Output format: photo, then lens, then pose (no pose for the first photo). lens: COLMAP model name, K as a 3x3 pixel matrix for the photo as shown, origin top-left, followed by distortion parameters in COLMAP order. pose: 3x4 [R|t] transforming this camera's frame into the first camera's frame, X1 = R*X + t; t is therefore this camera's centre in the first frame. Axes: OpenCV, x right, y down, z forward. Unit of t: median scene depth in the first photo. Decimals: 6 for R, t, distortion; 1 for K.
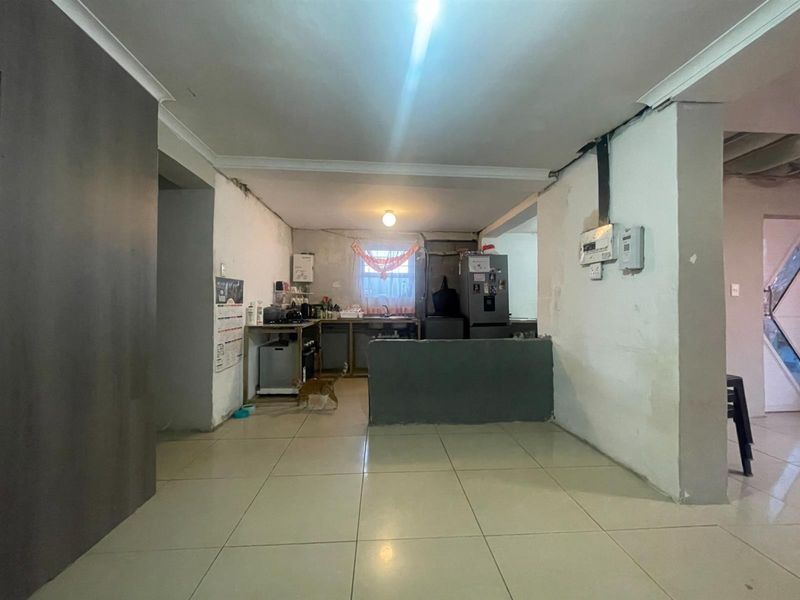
lens RADIAL K [[324.6, 0, 400.0], [0, 324.6, 300.0], [0, 0, 1]] dist [-0.001731, -0.000304]
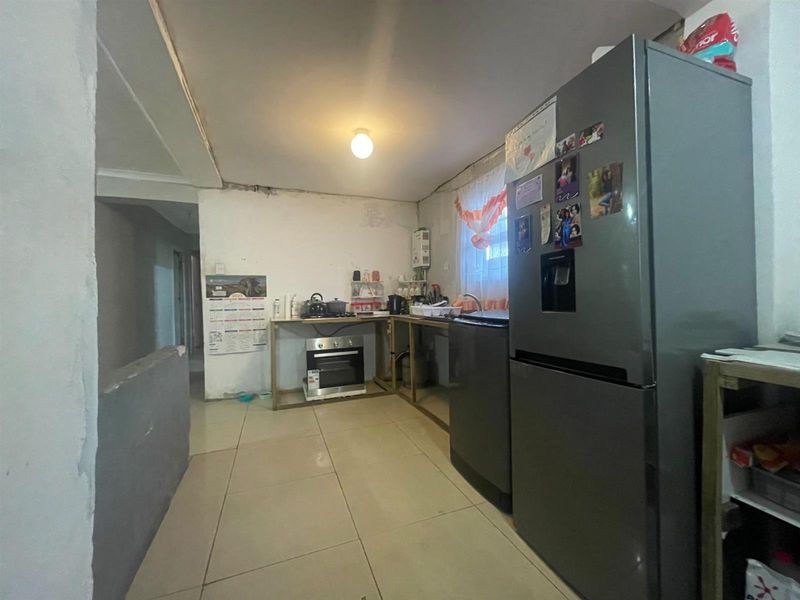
lens RADIAL K [[324.6, 0, 400.0], [0, 324.6, 300.0], [0, 0, 1]] dist [-0.001731, -0.000304]
pose [[0.303001, -0.006046, -0.952971, 0.483897], [0.026110, 0.999657, 0.001959, 0.022030], [0.952632, -0.025475, 0.303055, 0.802959]]
